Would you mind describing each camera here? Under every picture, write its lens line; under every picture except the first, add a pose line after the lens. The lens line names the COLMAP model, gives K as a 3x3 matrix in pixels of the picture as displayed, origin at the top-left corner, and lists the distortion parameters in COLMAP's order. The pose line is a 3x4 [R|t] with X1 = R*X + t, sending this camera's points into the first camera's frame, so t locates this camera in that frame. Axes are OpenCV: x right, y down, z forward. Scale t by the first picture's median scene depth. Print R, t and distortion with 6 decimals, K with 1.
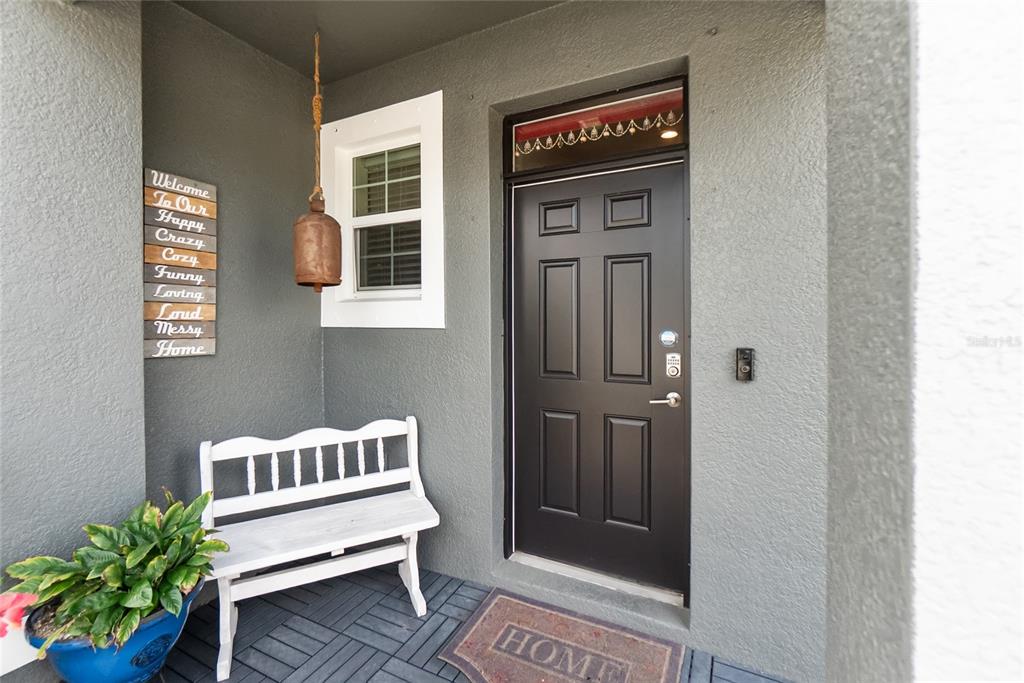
lens RADIAL K [[446.6, 0, 509.4], [0, 446.6, 334.4], [0, 0, 1]] dist [-0.006580, 0.002062]
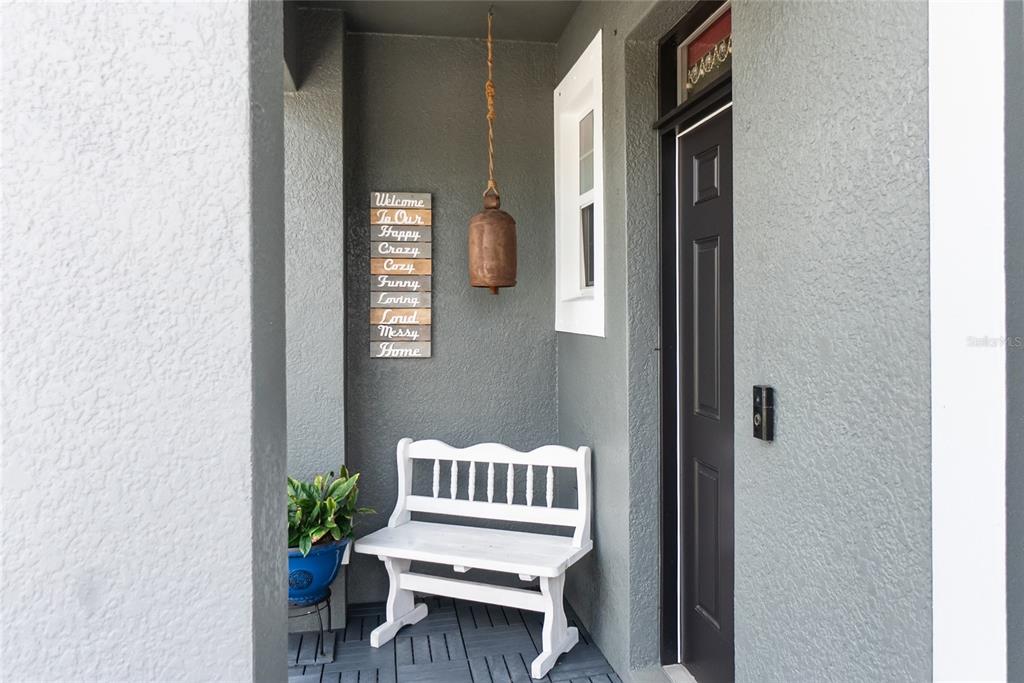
lens RADIAL K [[789.4, 0, 520.3], [0, 789.4, 338.6], [0, 0, 1]] dist [0.012622, -0.008920]
pose [[0.603708, 0.027714, -0.796724, 0.952420], [-0.020447, 0.999605, 0.019278, -0.038820], [0.796943, 0.004652, 0.604036, 0.068709]]
